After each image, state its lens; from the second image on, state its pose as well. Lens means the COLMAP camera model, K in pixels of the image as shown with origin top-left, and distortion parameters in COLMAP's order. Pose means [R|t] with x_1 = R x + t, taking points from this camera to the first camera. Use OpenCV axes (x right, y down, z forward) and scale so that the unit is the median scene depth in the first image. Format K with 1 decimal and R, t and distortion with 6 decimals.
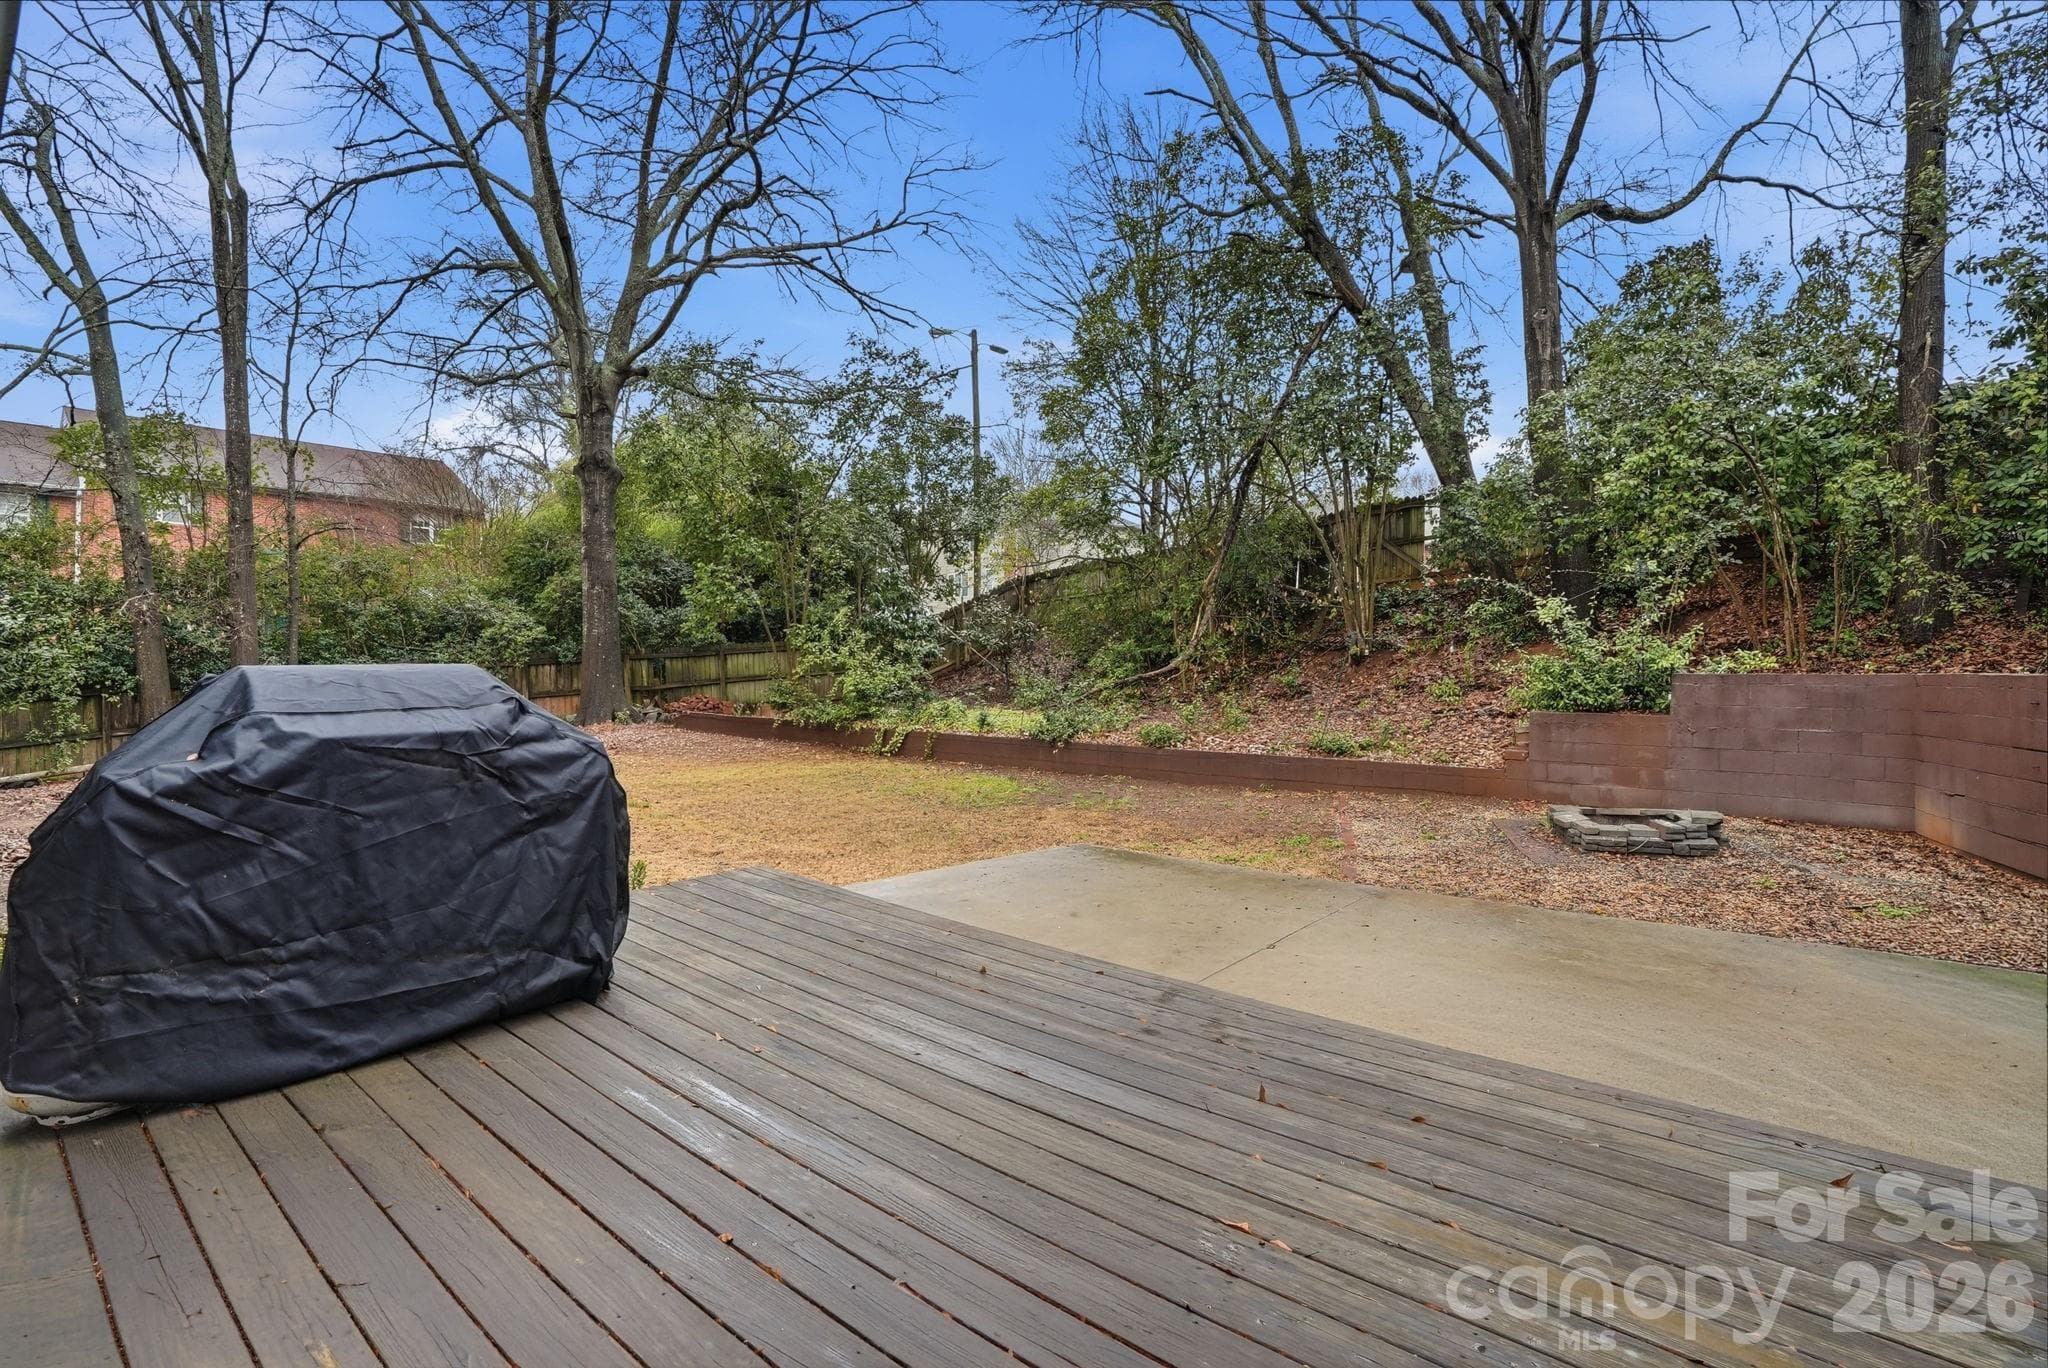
lens RADIAL K [[948.7, 0, 1023.2], [0, 948.7, 696.4], [0, 0, 1]] dist [-0.003105, 0.000206]
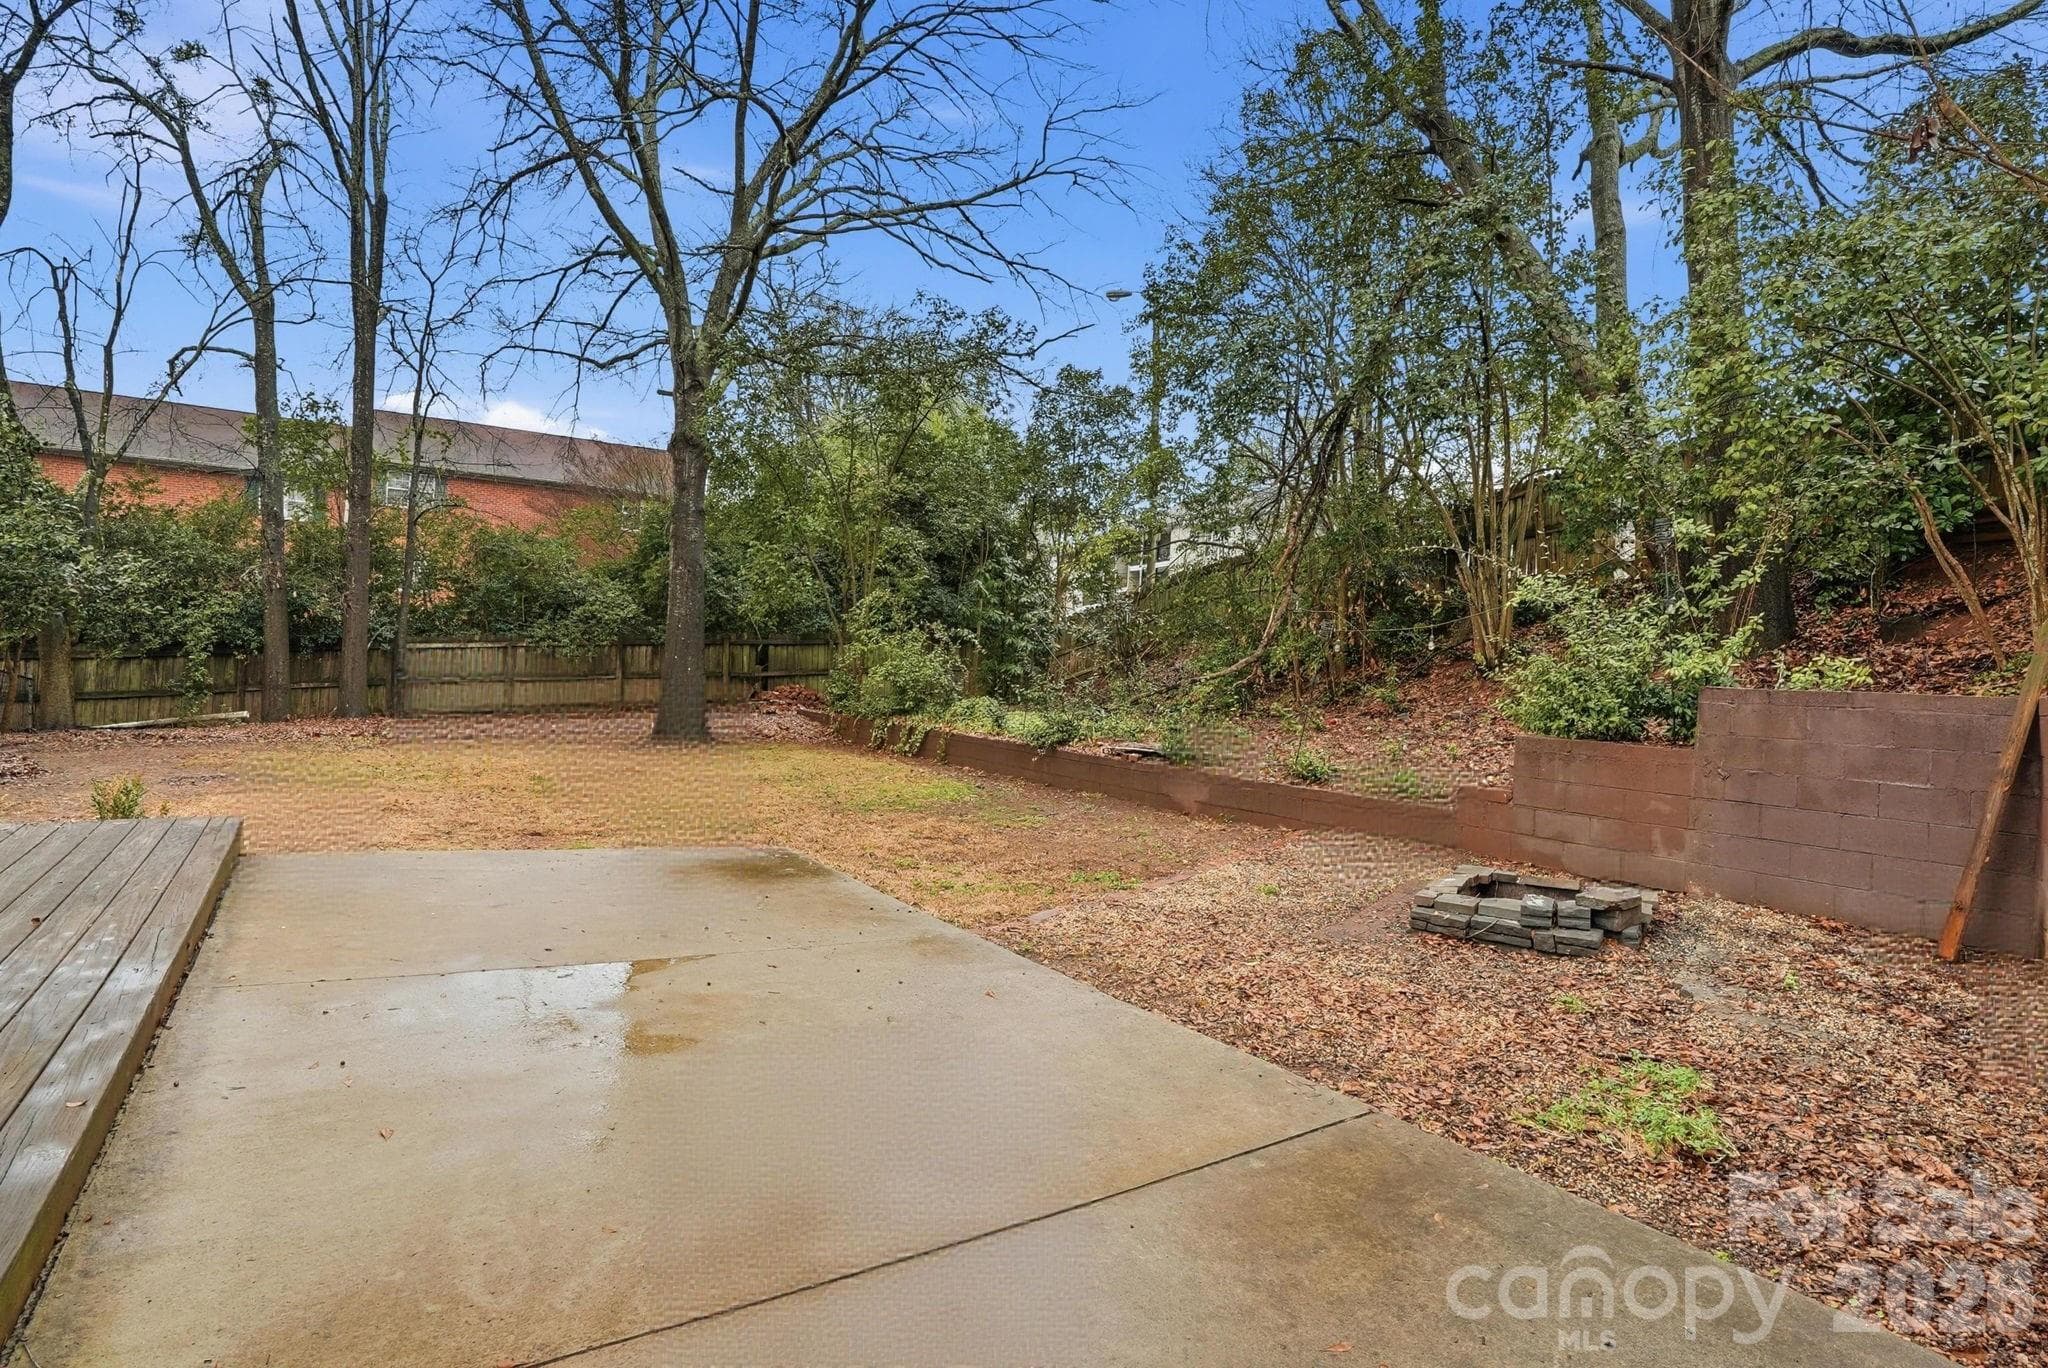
lens RADIAL K [[1052.7, 0, 1025.1], [0, 1052.7, 670.0], [0, 0, 1]] dist [0.000233, -0.000186]
pose [[0.955789, 0.042724, -0.290932, 0.230311], [-0.054440, 0.997995, -0.032292, 0.007198], [0.288969, 0.046702, 0.956199, 0.080417]]
